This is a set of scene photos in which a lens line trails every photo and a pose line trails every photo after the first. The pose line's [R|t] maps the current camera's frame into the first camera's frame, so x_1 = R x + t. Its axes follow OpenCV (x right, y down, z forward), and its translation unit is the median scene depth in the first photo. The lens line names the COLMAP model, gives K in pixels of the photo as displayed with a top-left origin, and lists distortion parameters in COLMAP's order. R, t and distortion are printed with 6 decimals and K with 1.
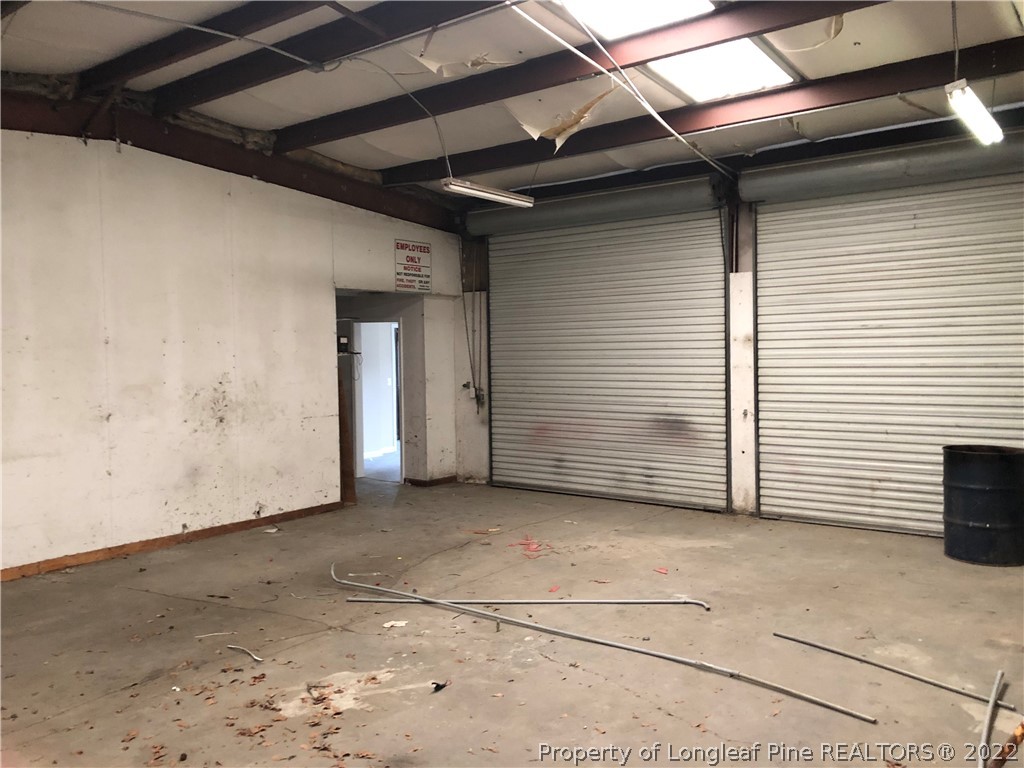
lens RADIAL K [[849.7, 0, 513.3], [0, 849.7, 384.0], [0, 0, 1]] dist [0.045221, -0.034979]
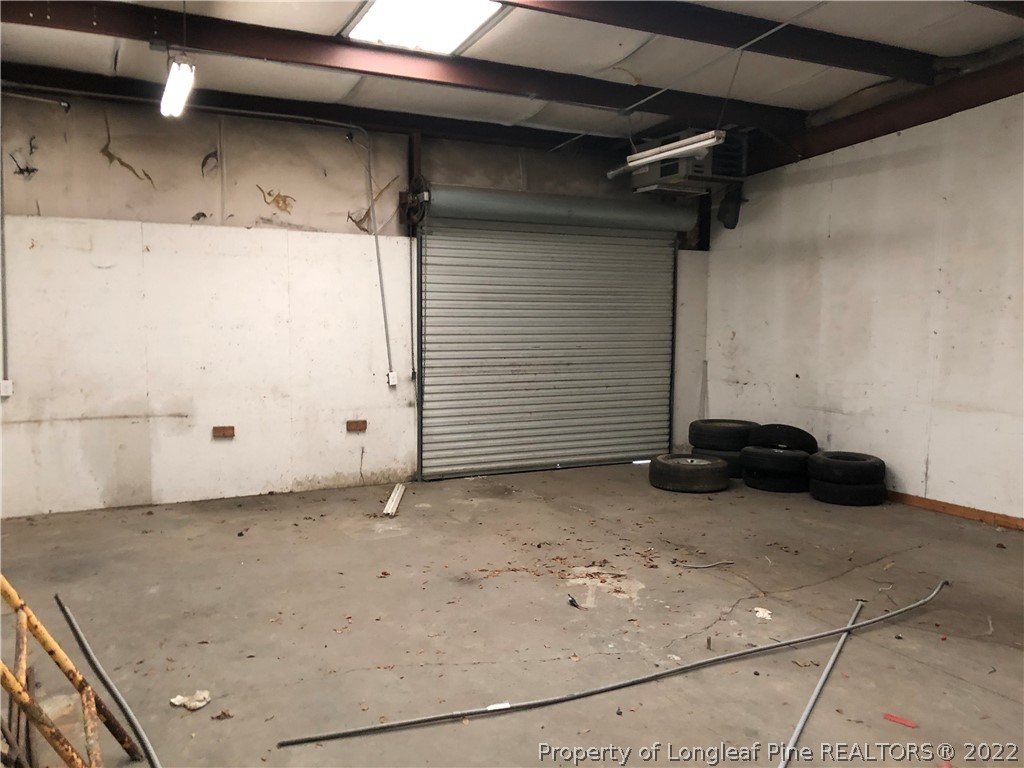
lens RADIAL K [[849.7, 0, 512.2], [0, 849.7, 389.3], [0, 0, 1]] dist [0.045221, -0.034979]
pose [[-0.441415, 0.089336, -0.892845, 0.900311], [-0.041246, 0.991960, 0.119645, -0.061115], [0.896355, 0.089639, -0.434181, 1.328715]]
